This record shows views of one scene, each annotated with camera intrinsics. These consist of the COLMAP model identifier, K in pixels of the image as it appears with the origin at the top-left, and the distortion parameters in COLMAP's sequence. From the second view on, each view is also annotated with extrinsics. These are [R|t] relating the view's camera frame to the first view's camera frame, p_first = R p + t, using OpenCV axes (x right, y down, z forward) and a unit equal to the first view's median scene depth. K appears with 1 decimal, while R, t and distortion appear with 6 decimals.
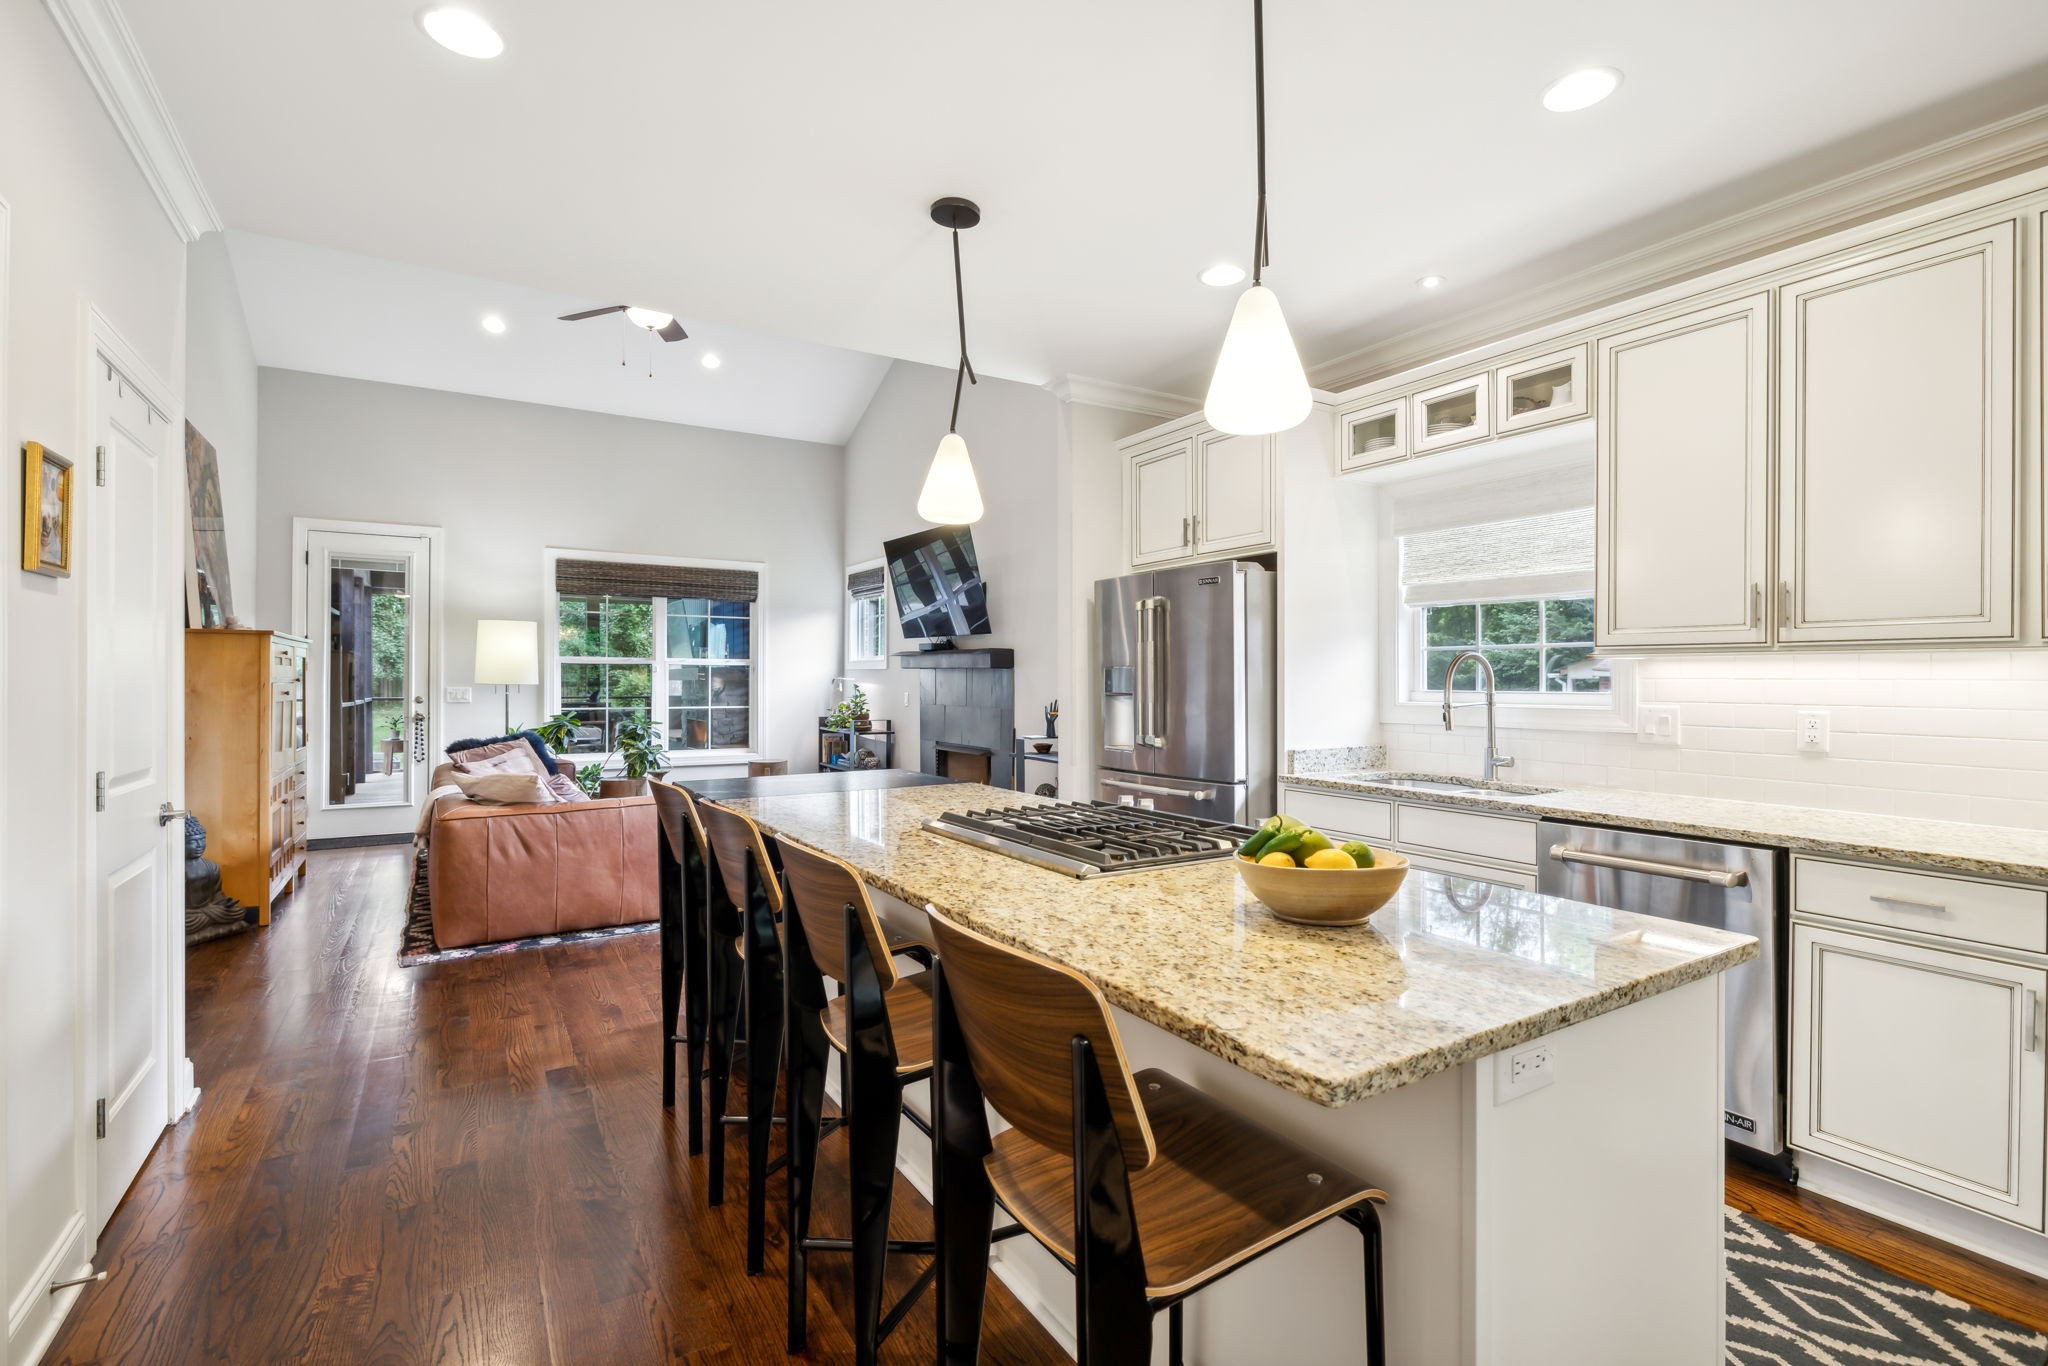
lens RADIAL K [[924.3, 0, 1020.6], [0, 924.3, 675.5], [0, 0, 1]] dist [-0.002522, -0.000043]
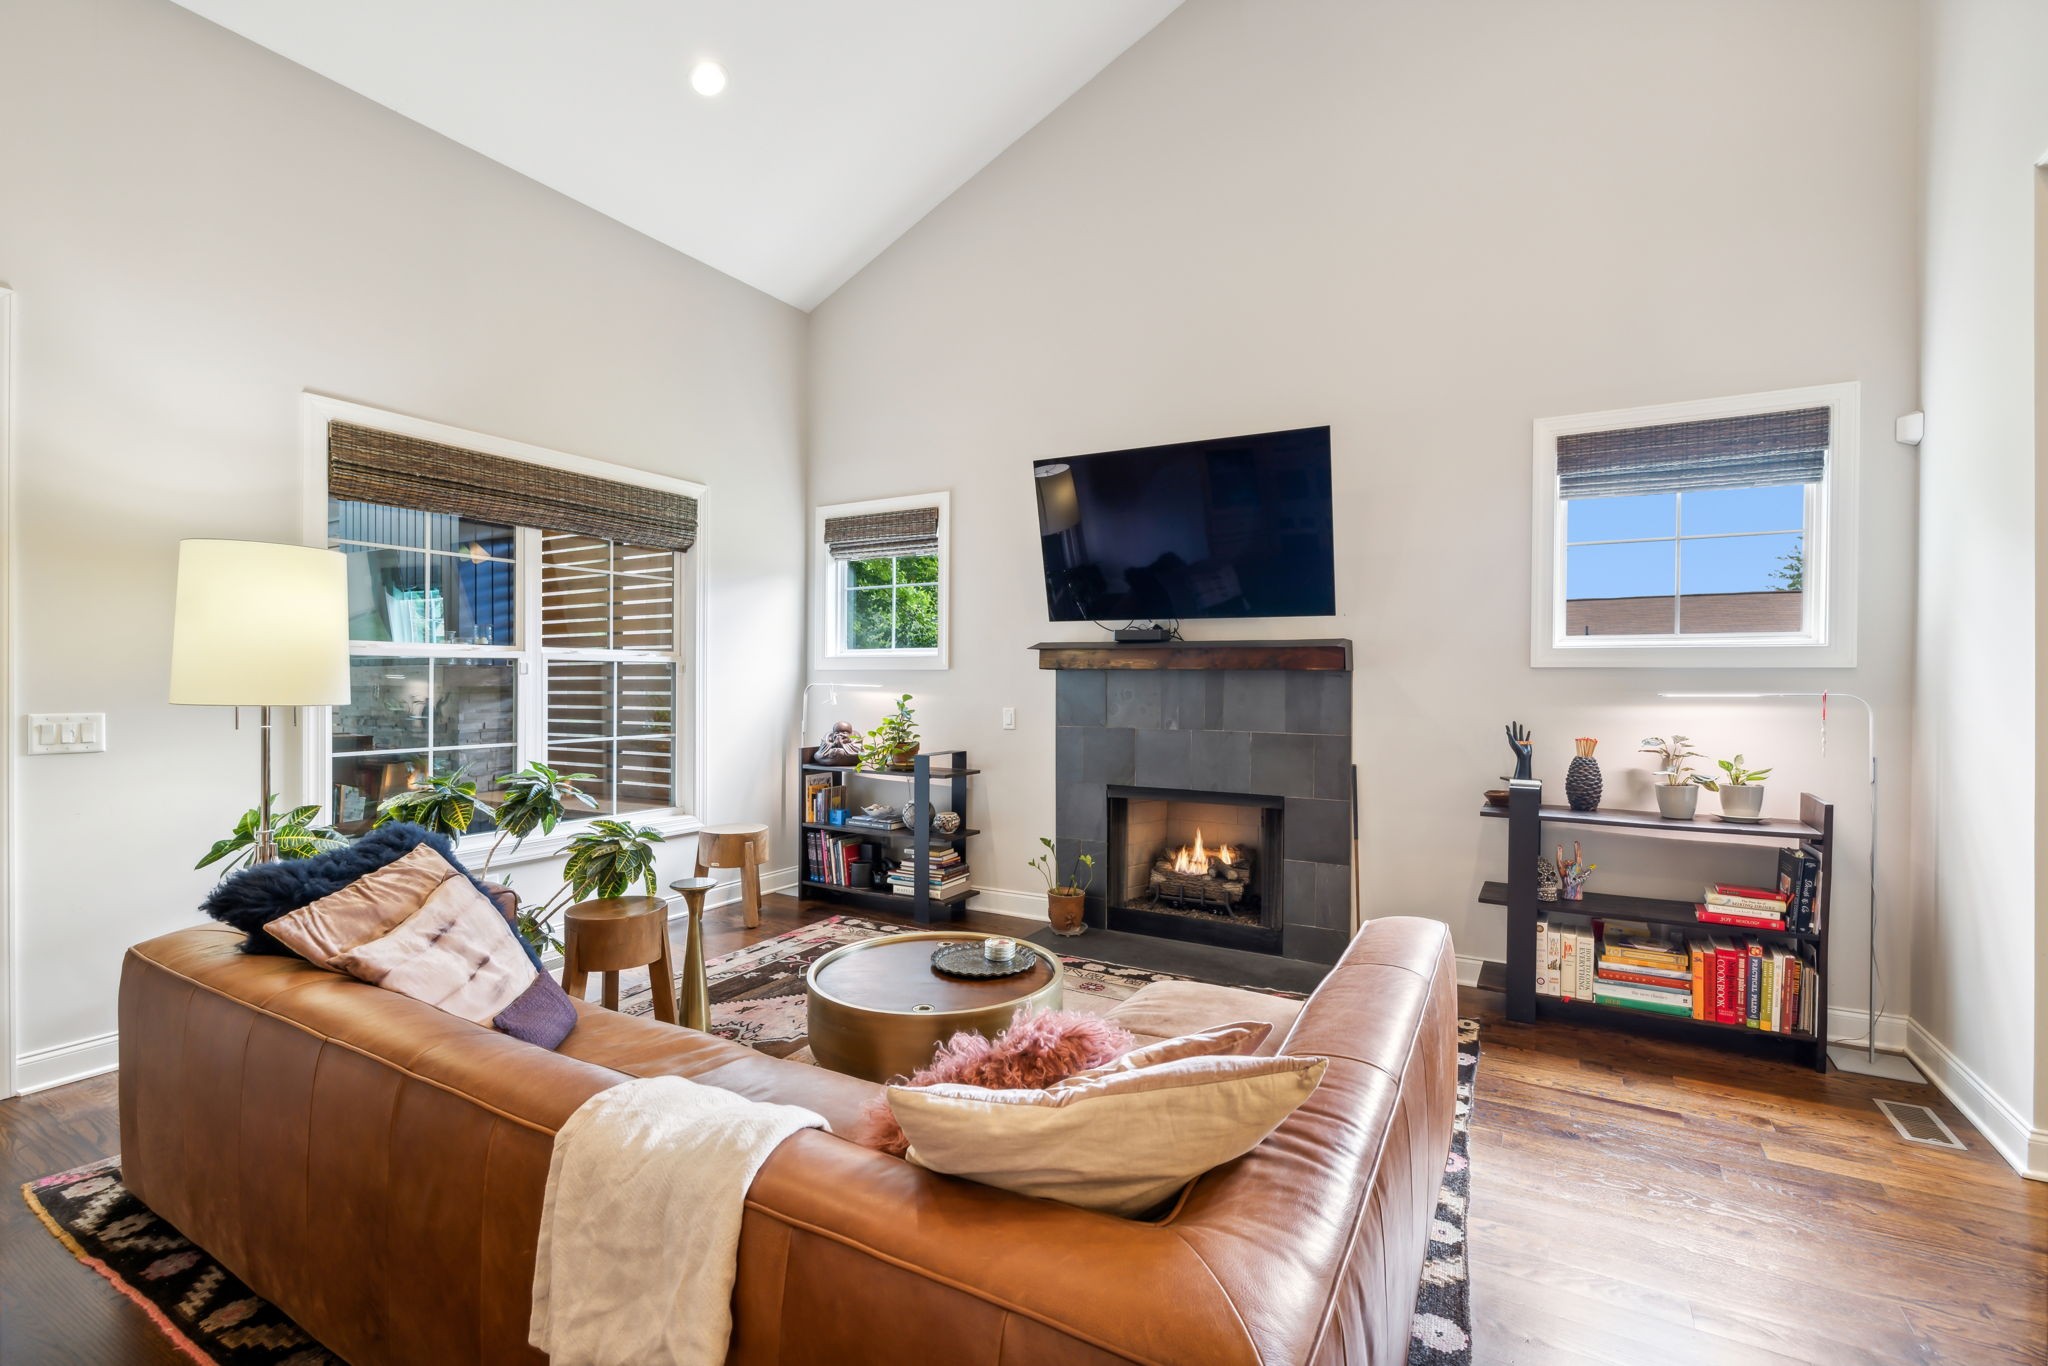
lens RADIAL K [[909.8, 0, 1024.0], [0, 909.8, 683.0], [0, 0, 1]] dist [-0.002406, -0.000077]
pose [[0.883775, -0.002088, 0.467907, -0.699430], [-0.002159, 0.999961, 0.008540, -0.006589], [-0.467906, -0.008558, 0.883737, 0.768388]]
